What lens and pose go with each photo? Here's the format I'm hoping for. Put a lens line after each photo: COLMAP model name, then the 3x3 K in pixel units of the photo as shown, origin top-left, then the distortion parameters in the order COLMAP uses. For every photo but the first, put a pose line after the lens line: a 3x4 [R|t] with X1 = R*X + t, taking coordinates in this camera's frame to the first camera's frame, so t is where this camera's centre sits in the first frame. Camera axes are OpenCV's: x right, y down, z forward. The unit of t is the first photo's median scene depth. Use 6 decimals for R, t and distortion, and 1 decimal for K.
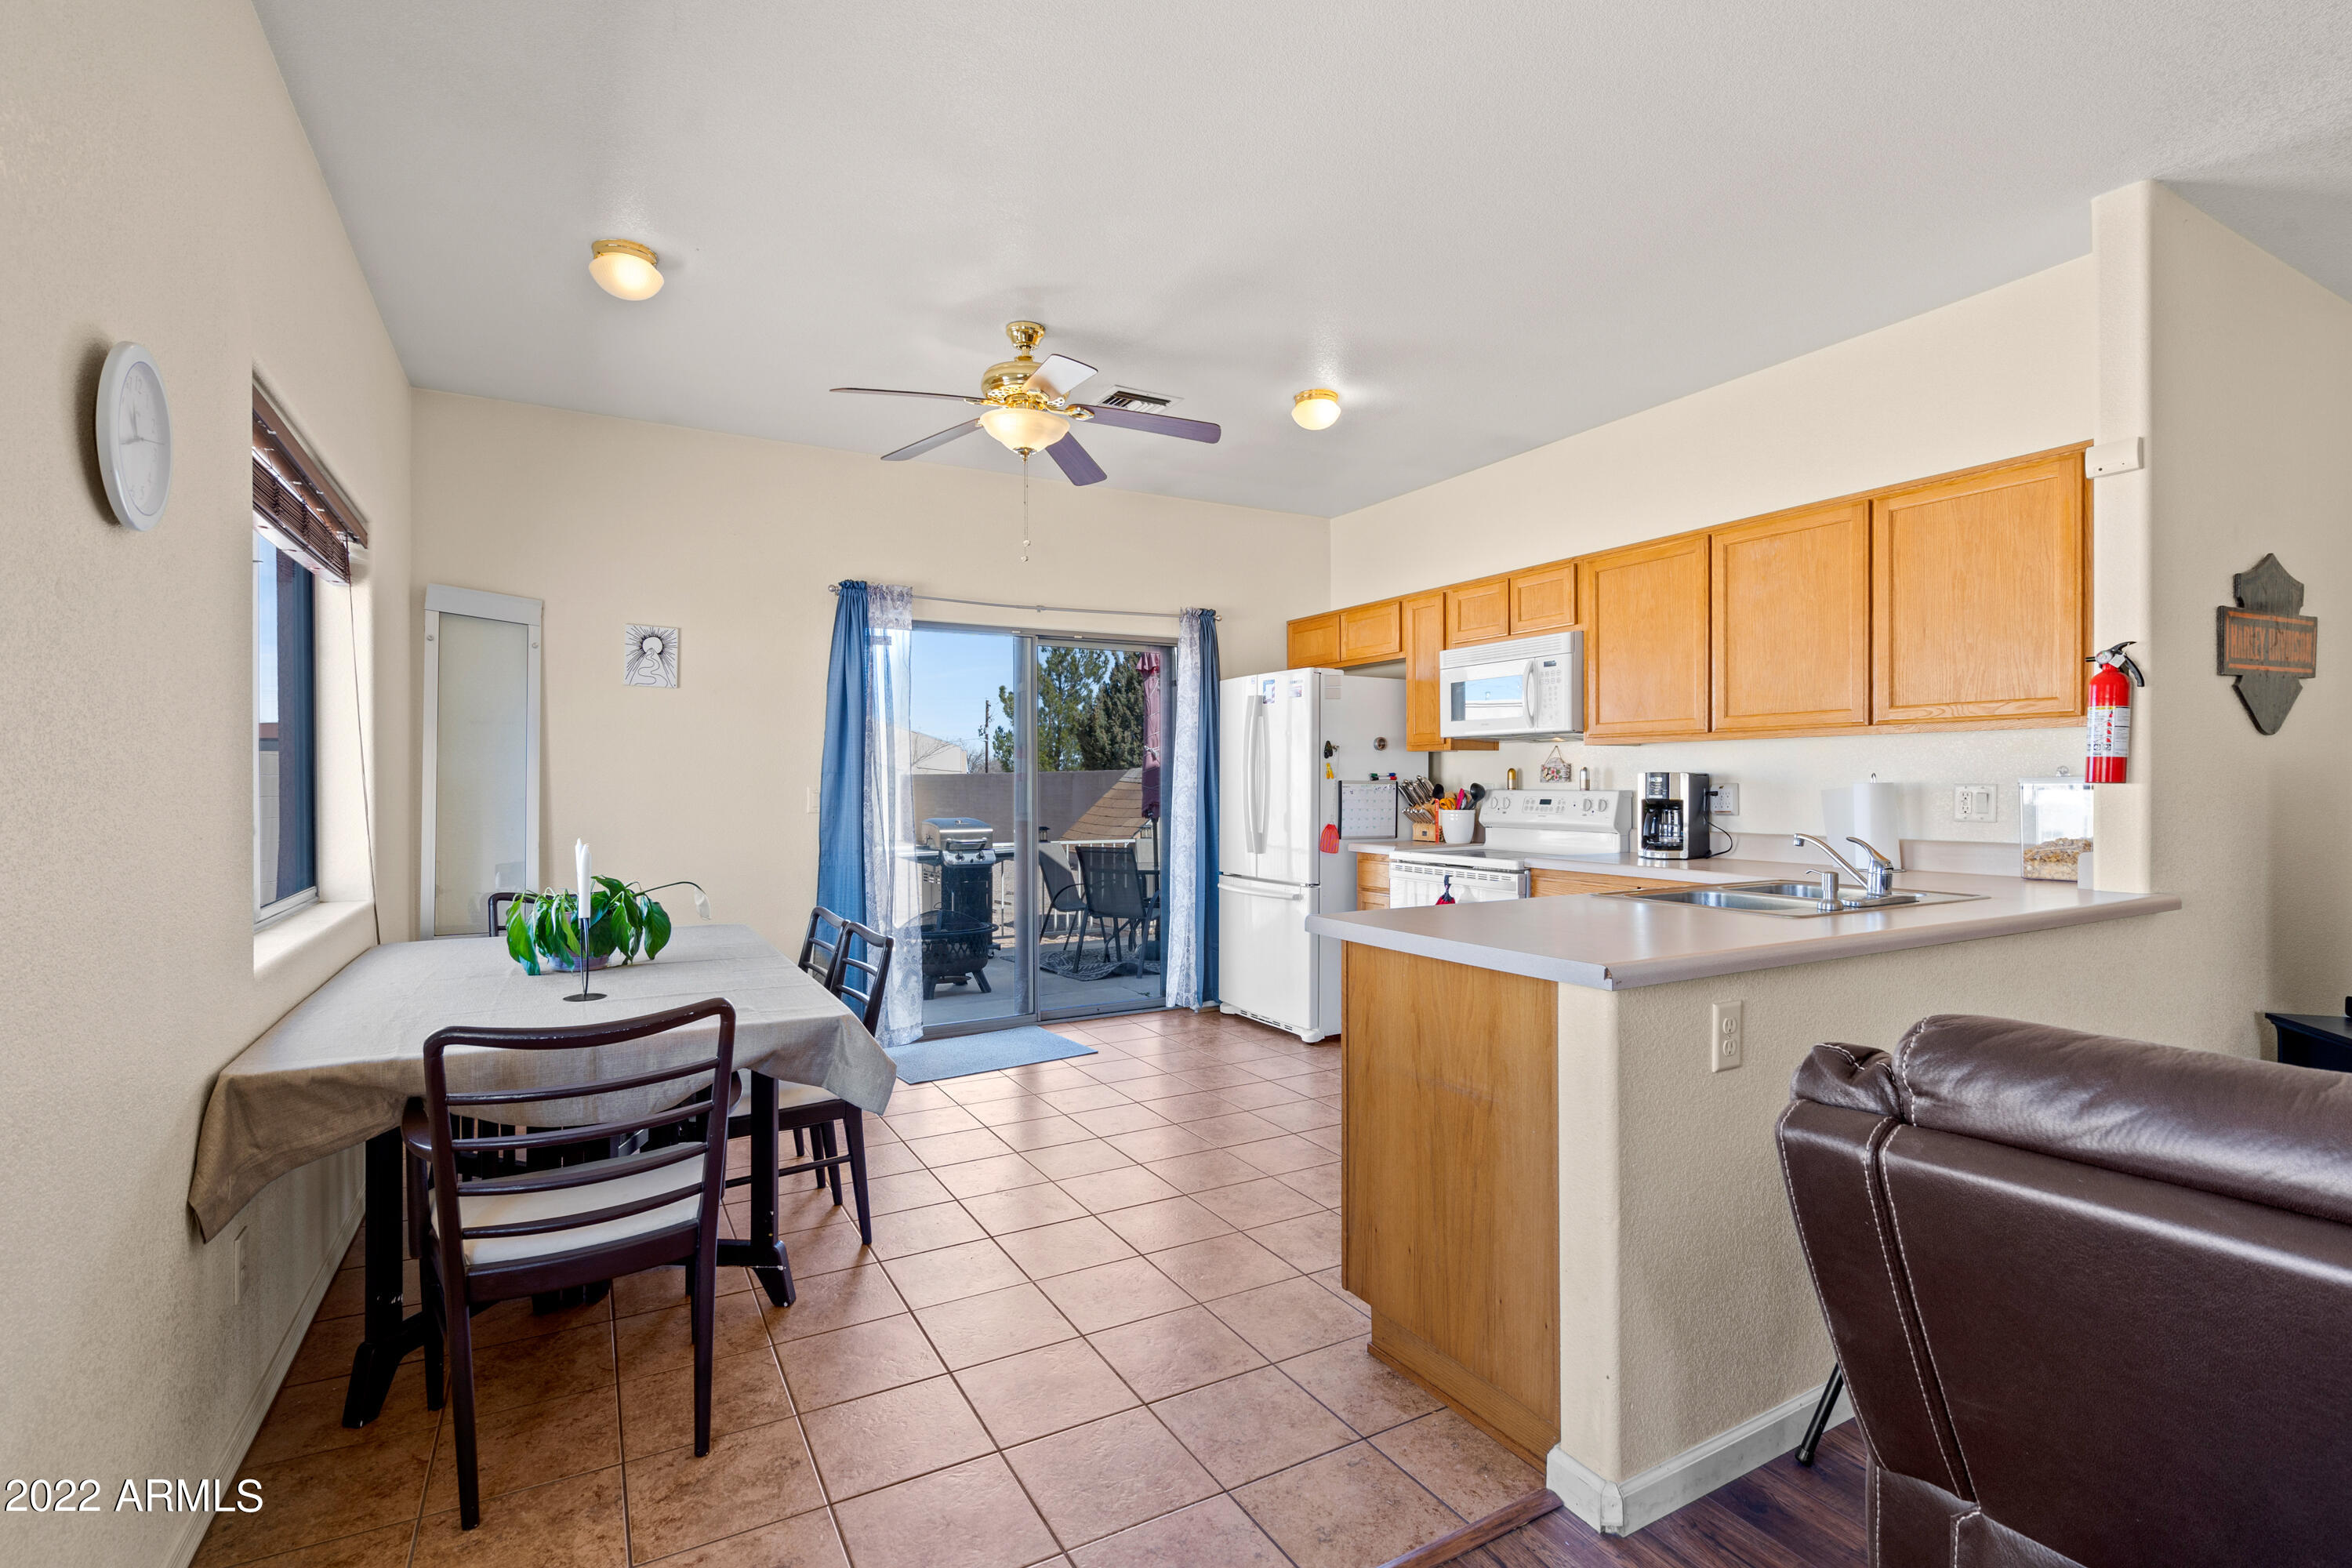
lens RADIAL K [[1091.6, 0, 1192.0], [0, 1091.6, 786.0], [0, 0, 1]] dist [-0.003667, 0.000058]
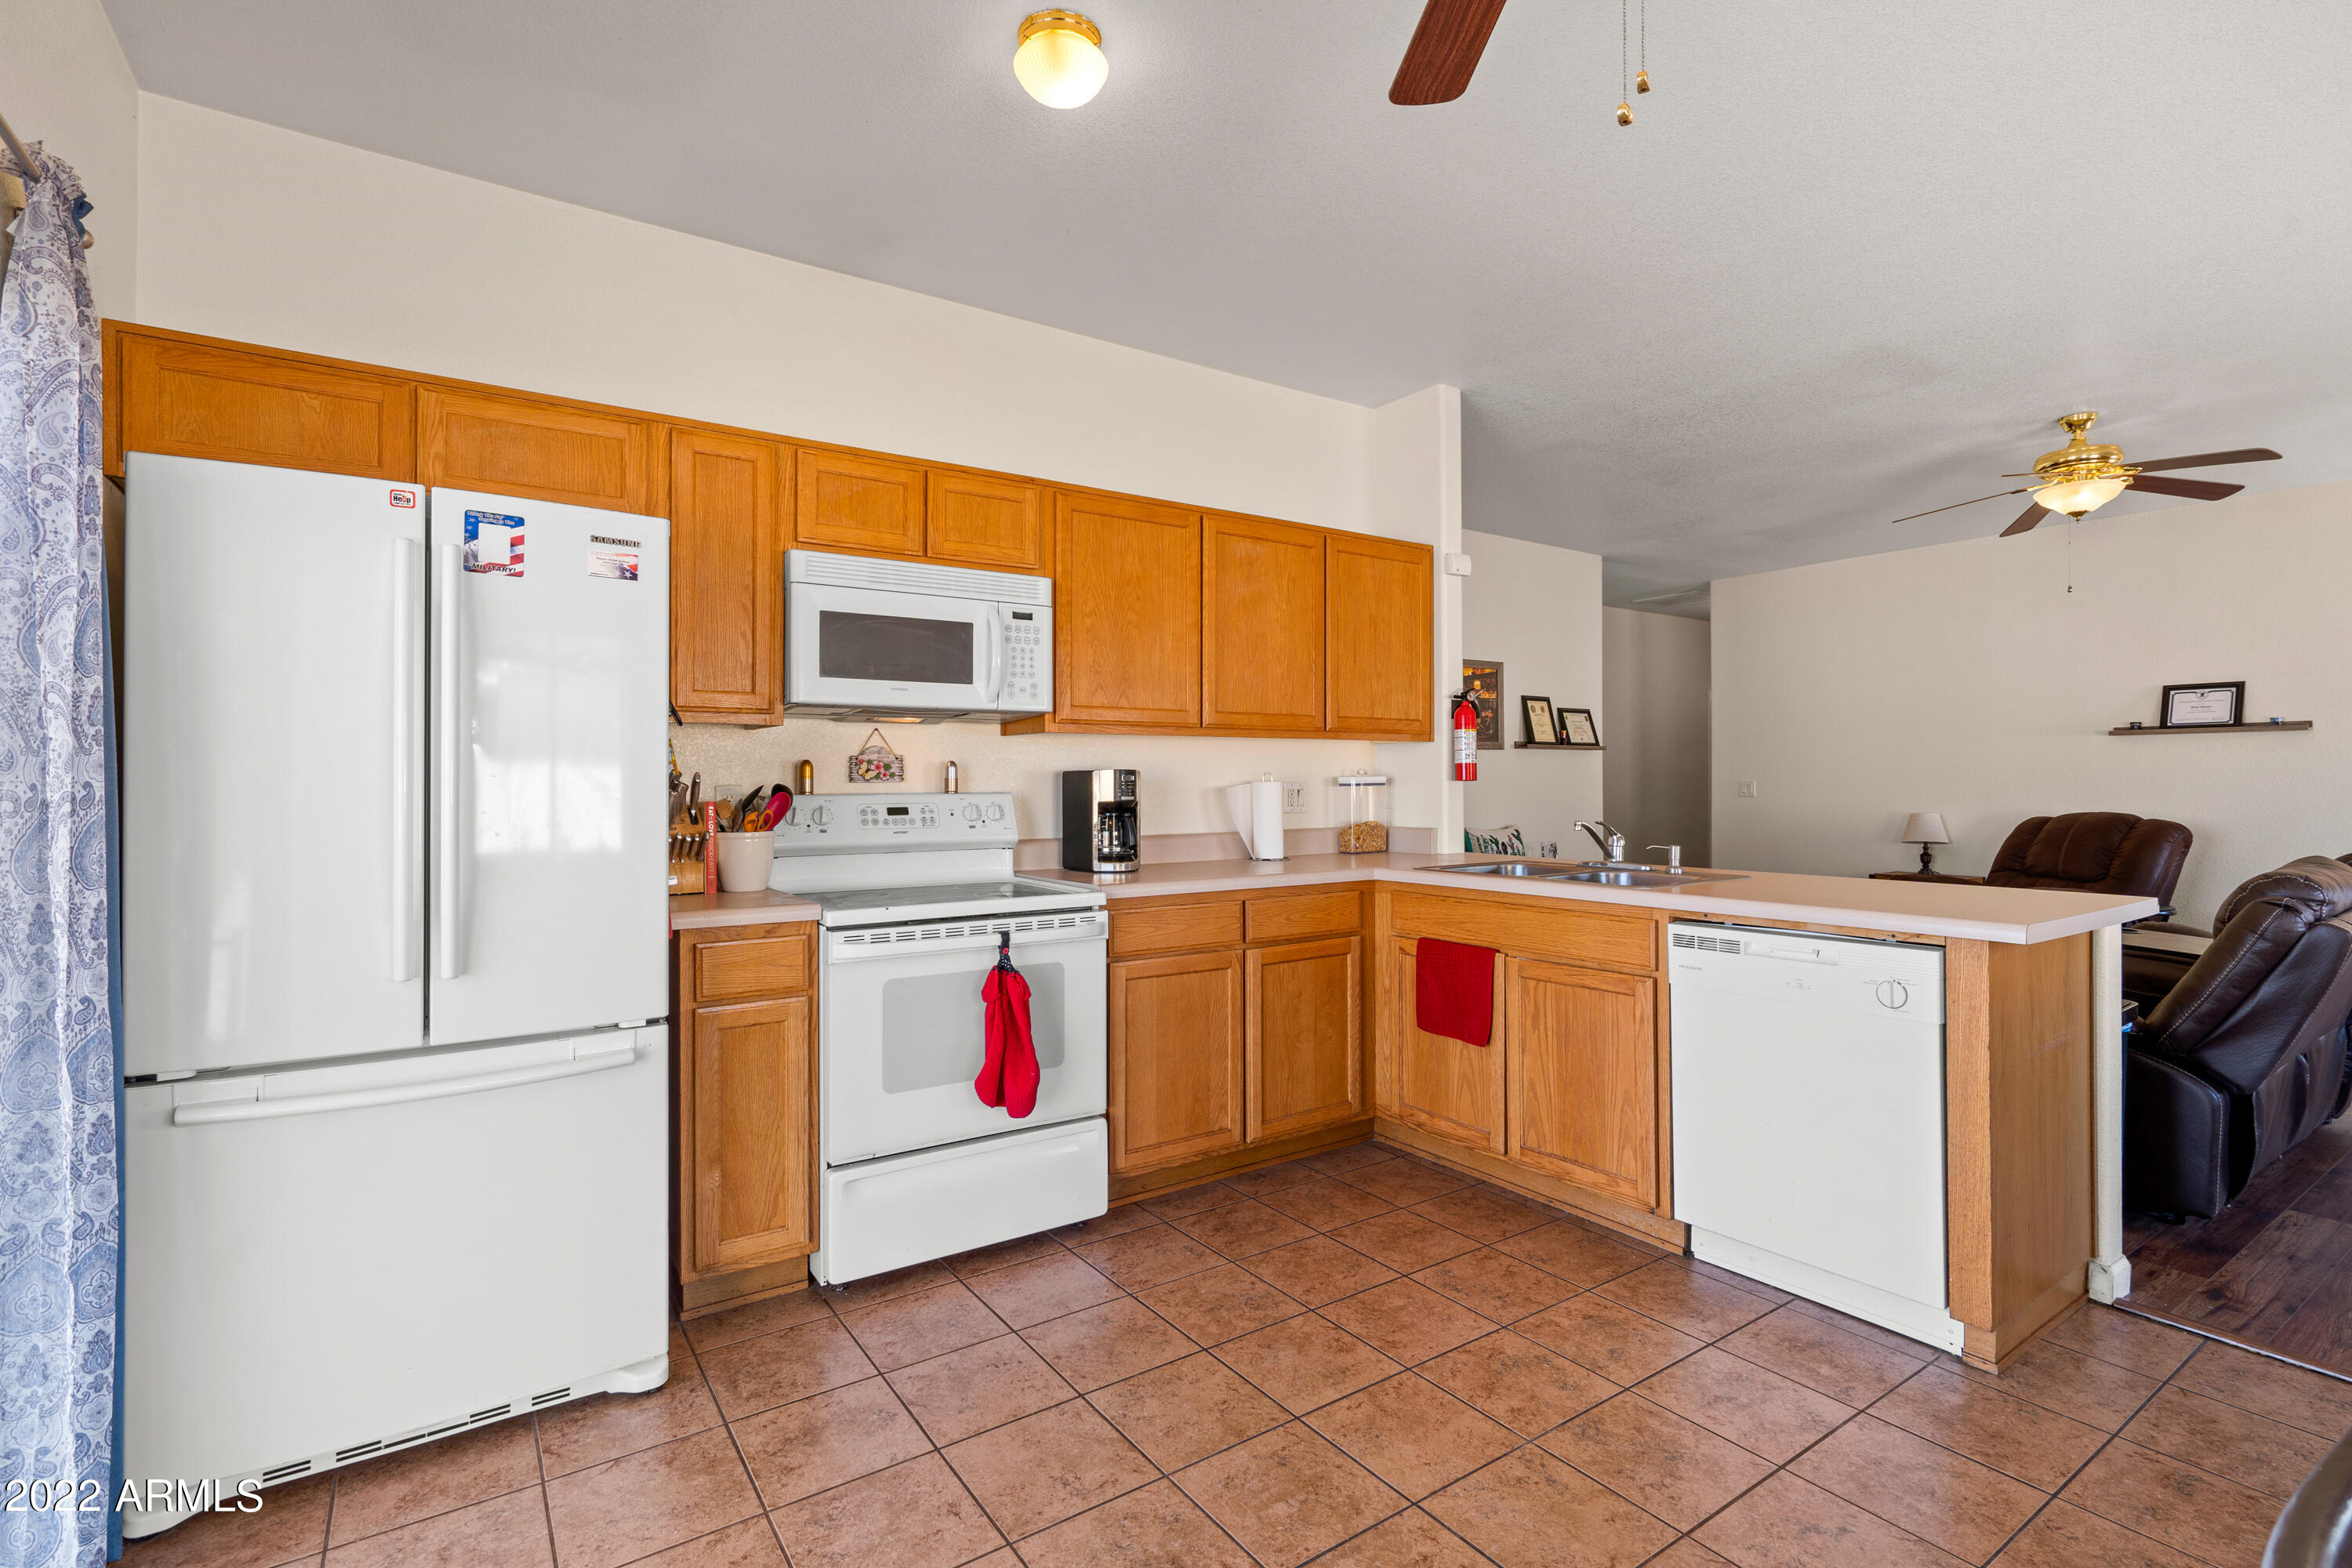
lens RADIAL K [[1091.6, 0, 1170.7], [0, 1091.6, 776.8], [0, 0, 1]] dist [-0.003667, 0.000058]
pose [[-0.079384, 0.005550, 0.996829, -0.411448], [0.007260, 0.999961, -0.004989, -0.002238], [-0.996818, 0.006840, -0.079421, 1.007719]]
